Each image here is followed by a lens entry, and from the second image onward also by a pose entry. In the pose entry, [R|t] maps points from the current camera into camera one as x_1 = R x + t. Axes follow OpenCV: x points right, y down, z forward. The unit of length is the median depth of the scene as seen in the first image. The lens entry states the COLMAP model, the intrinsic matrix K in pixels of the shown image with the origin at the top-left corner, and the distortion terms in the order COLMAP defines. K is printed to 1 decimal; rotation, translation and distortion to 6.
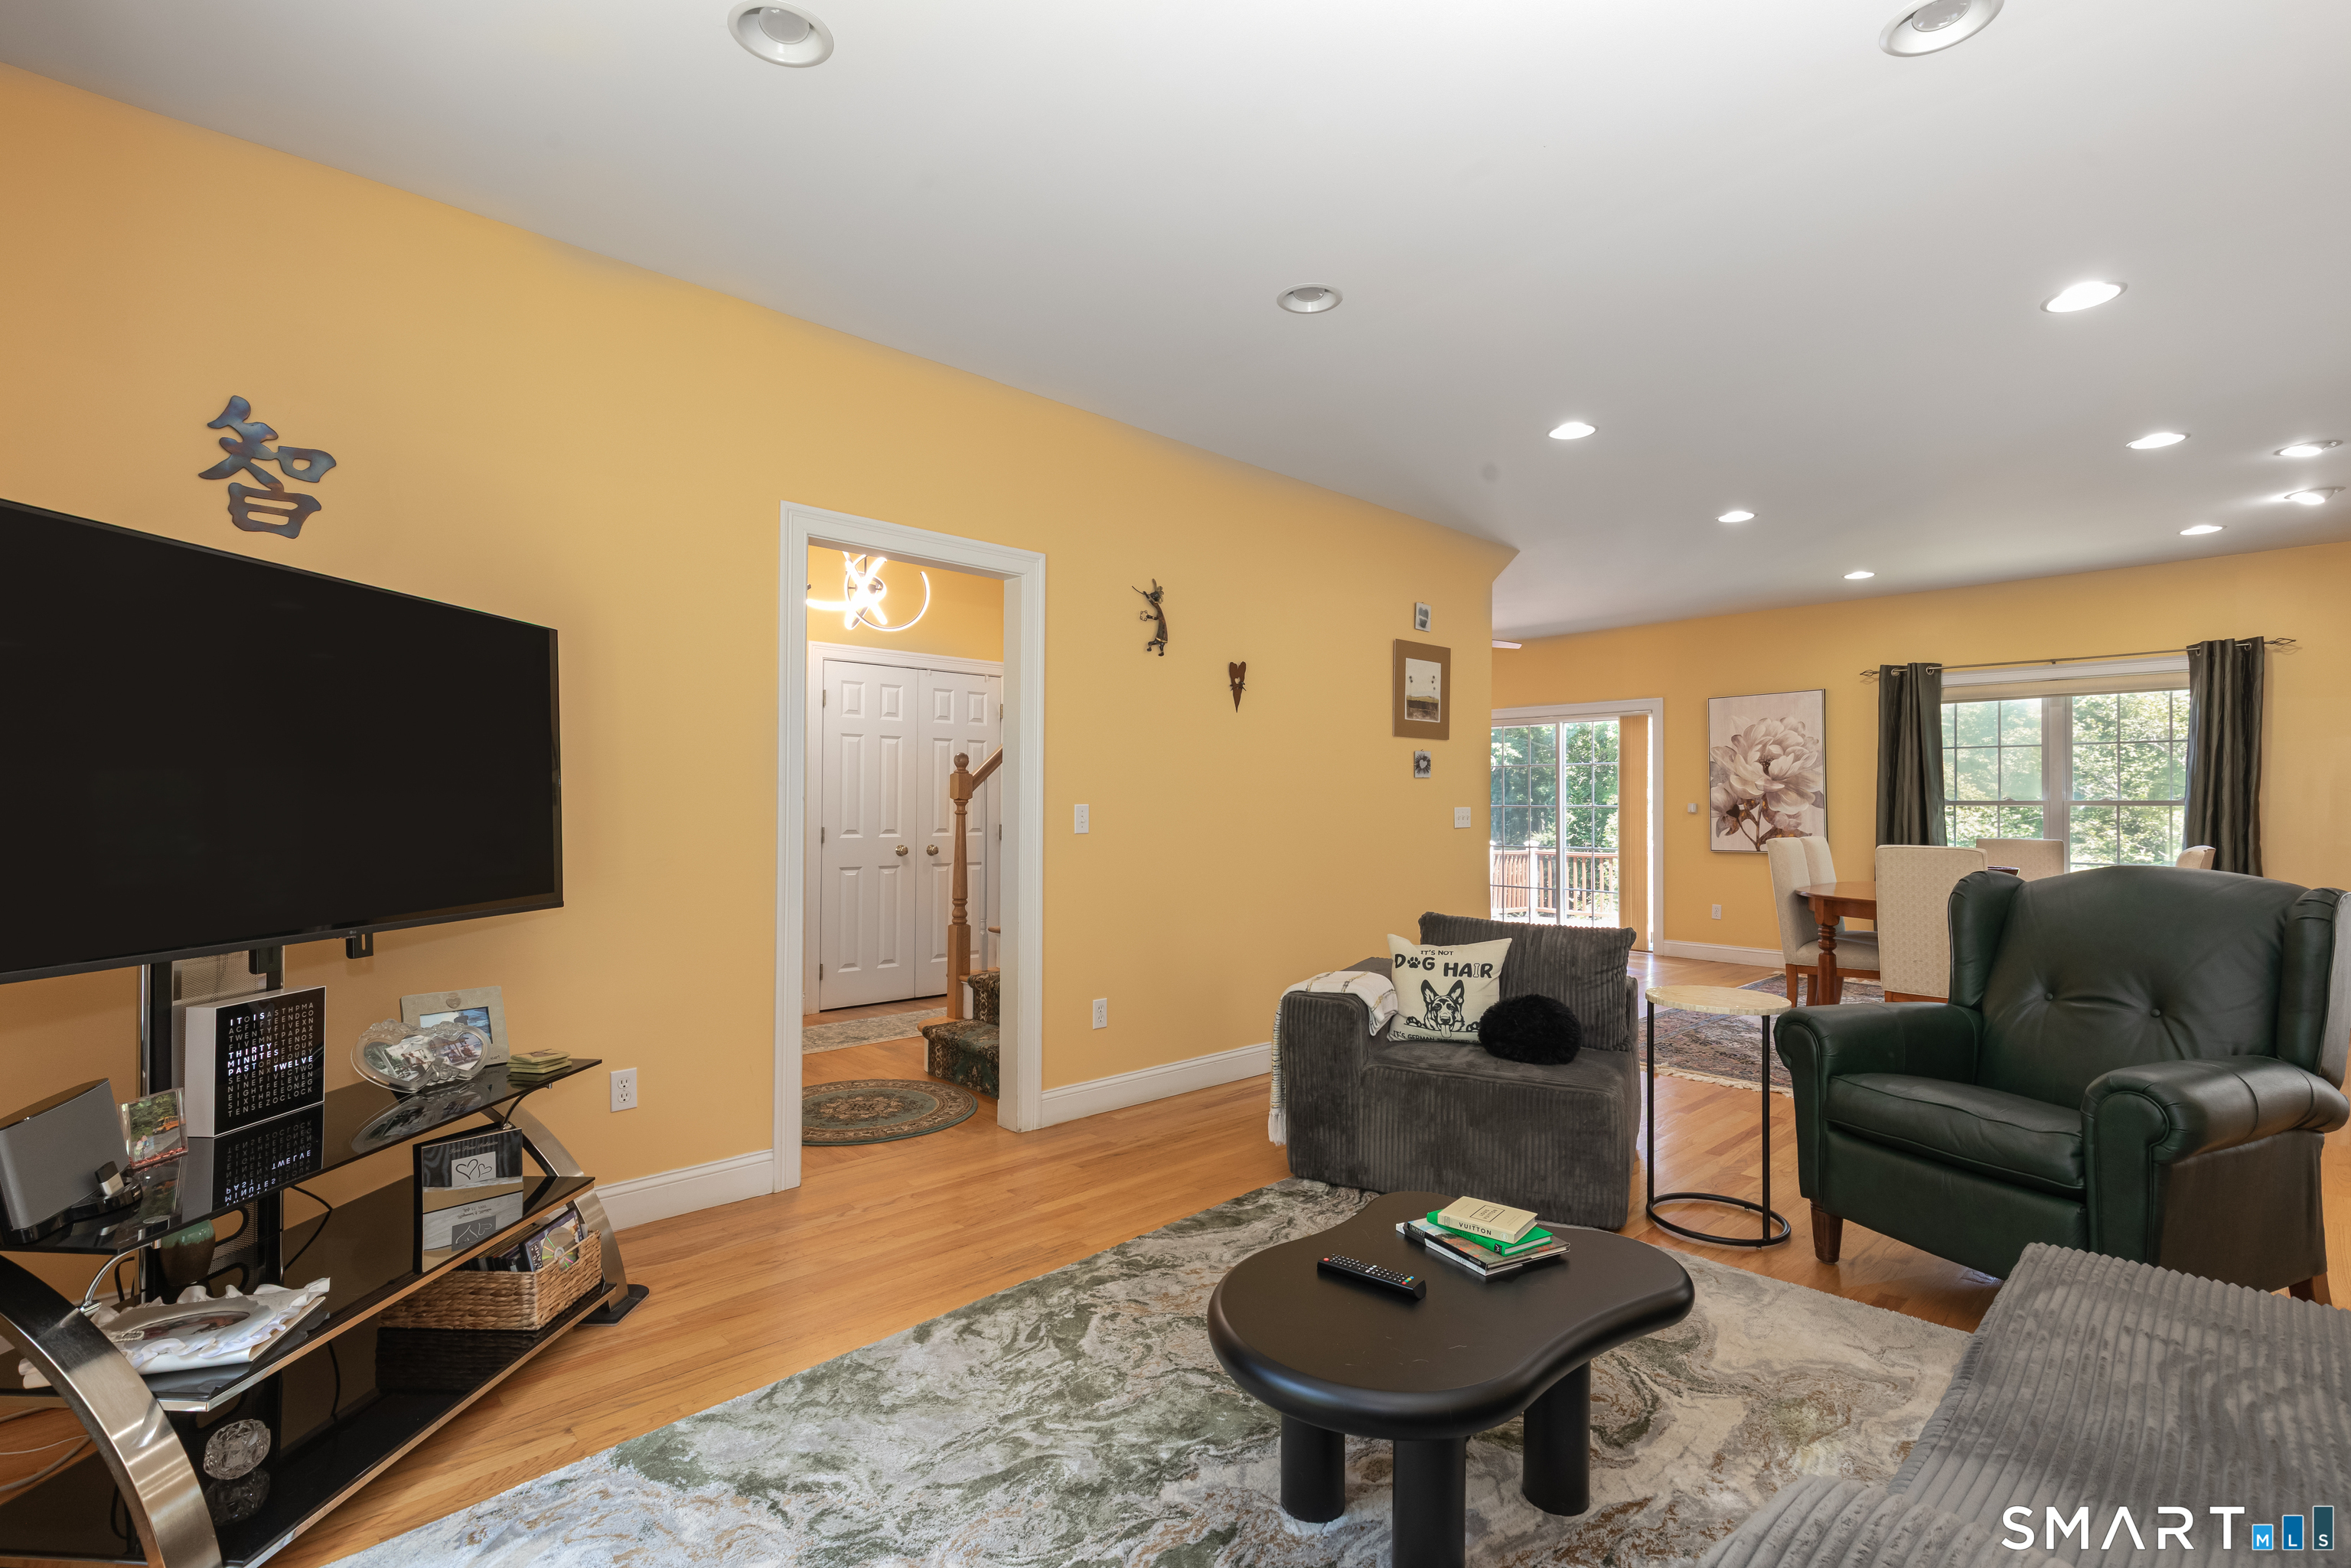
lens RADIAL K [[1077.7, 0, 1179.8], [0, 1077.7, 793.8], [0, 0, 1]] dist [0.006306, -0.003110]
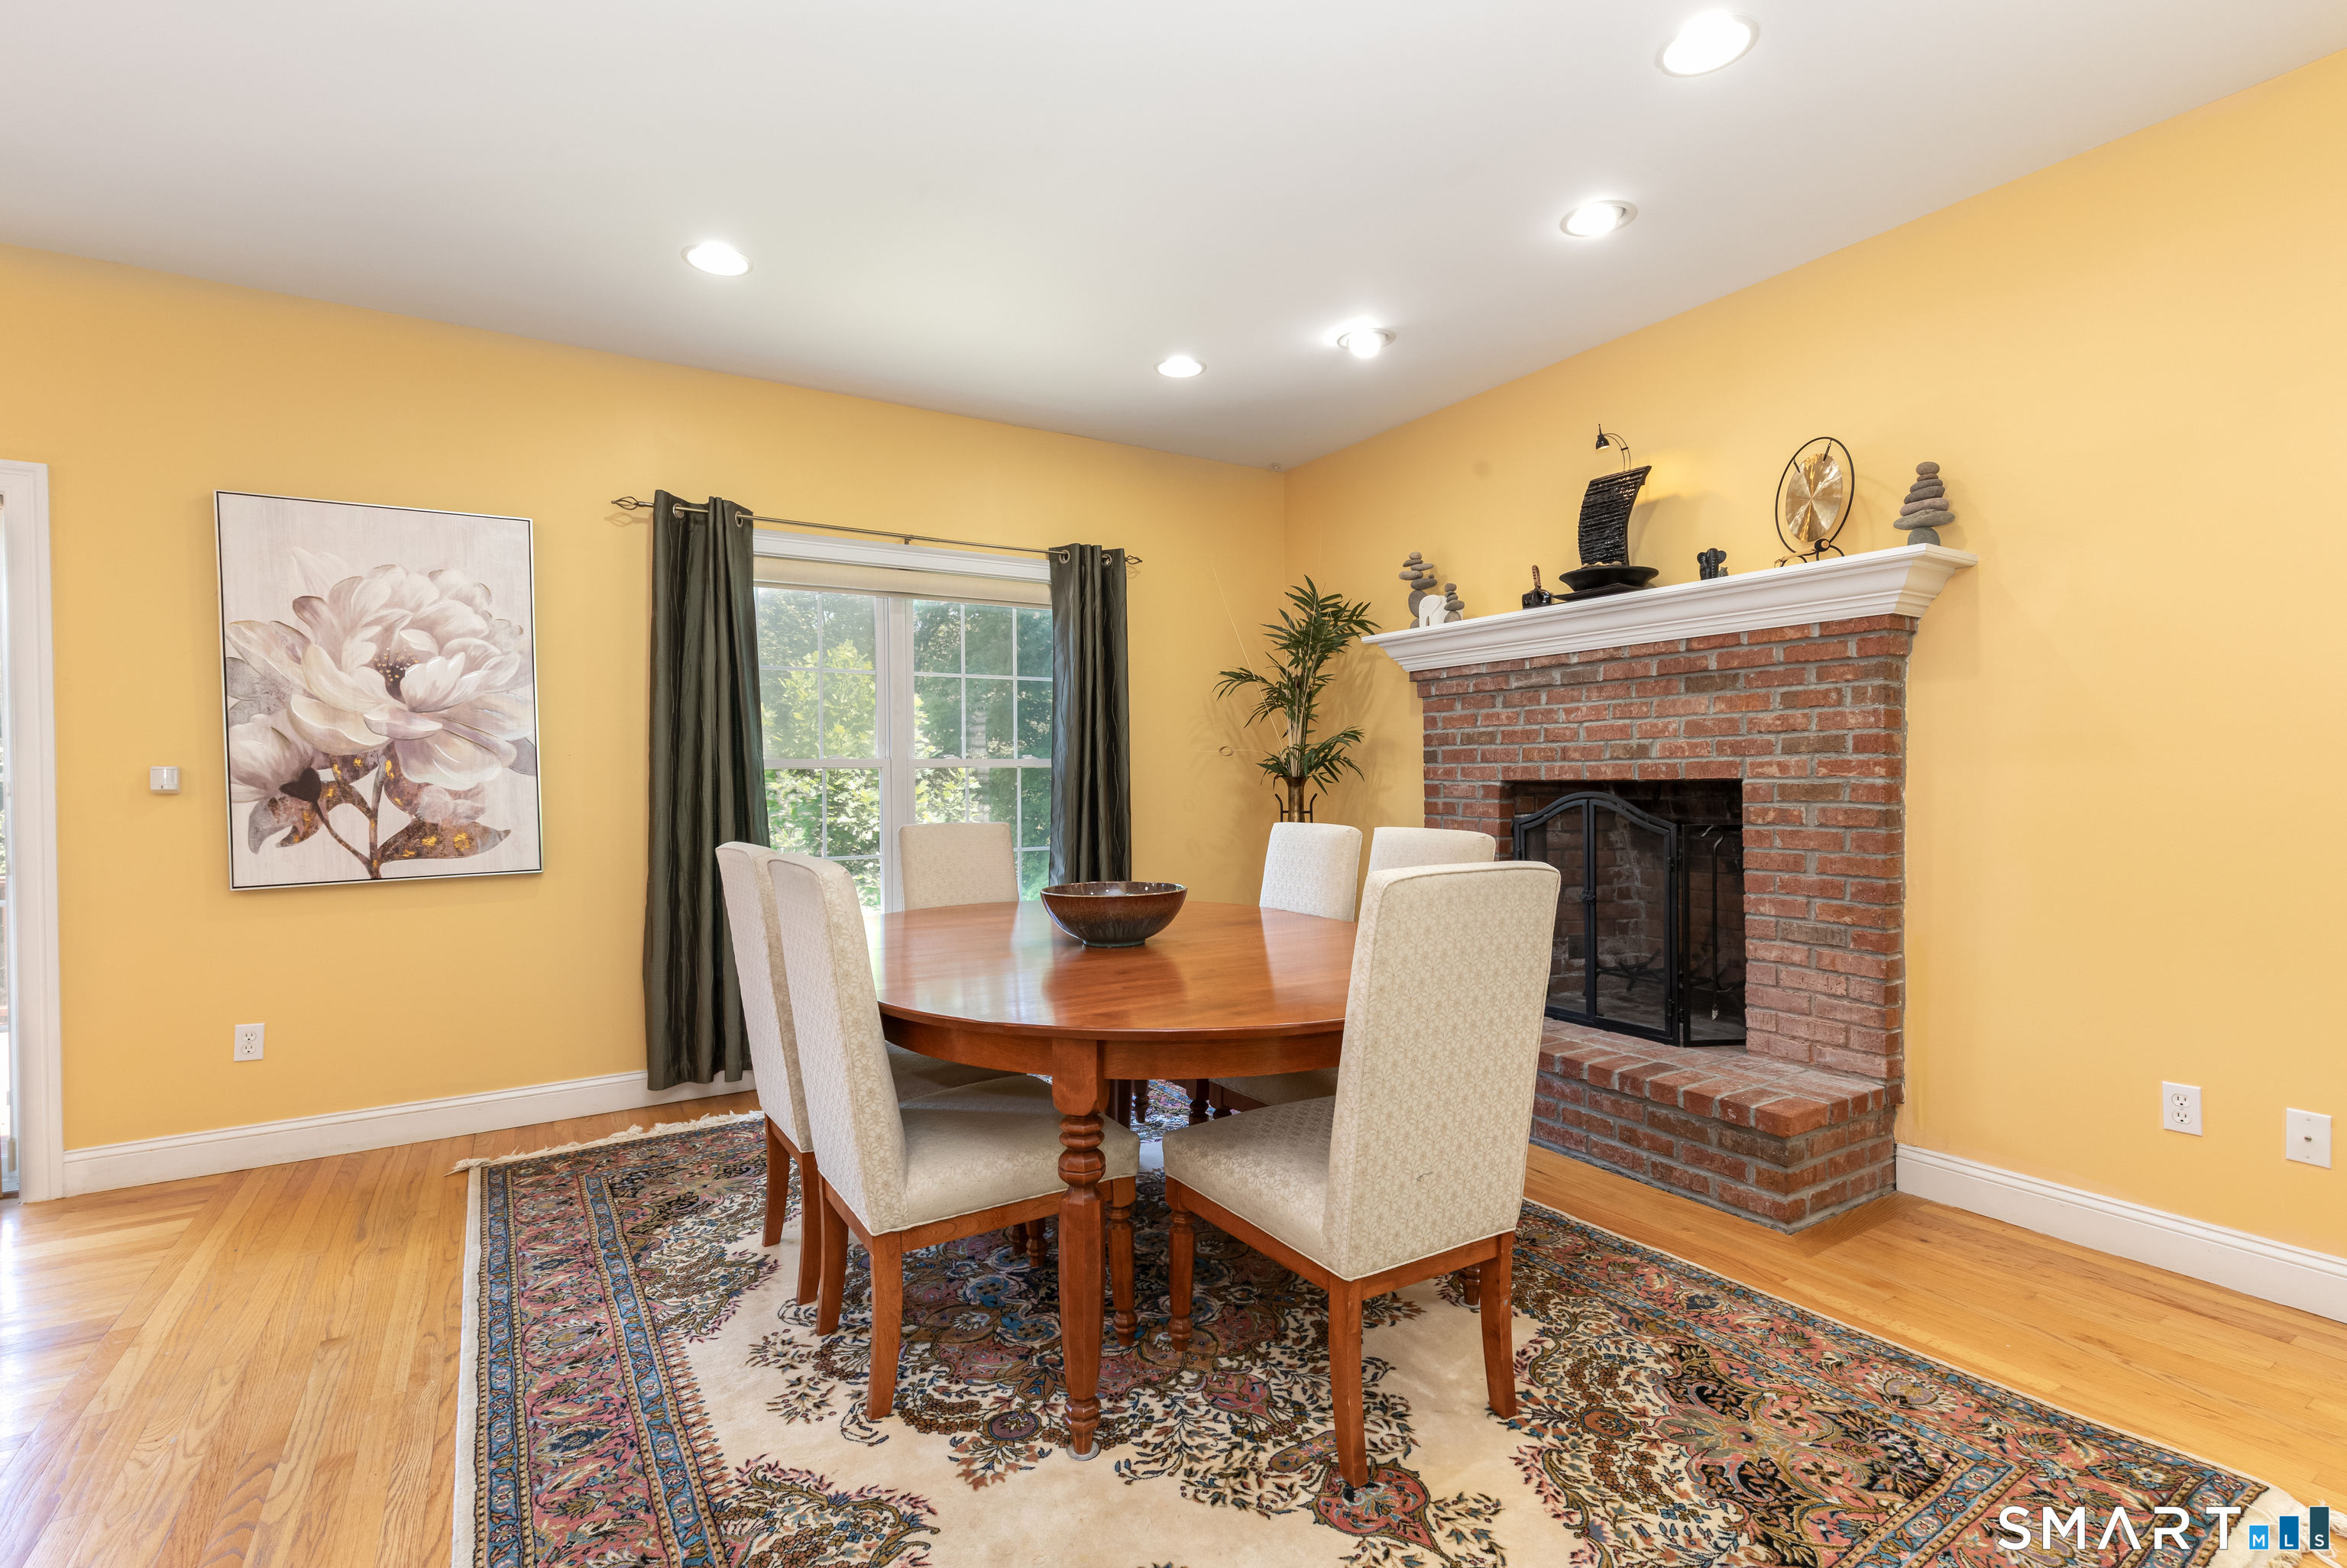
lens RADIAL K [[1075.7, 0, 1178.7], [0, 1075.7, 787.7], [0, 0, 1]] dist [0.006306, -0.003110]
pose [[0.178762, -0.018253, 0.983723, 0.178885], [0.001786, 0.999832, 0.018228, 0.010429], [-0.983891, -0.001502, 0.178764, 0.618329]]
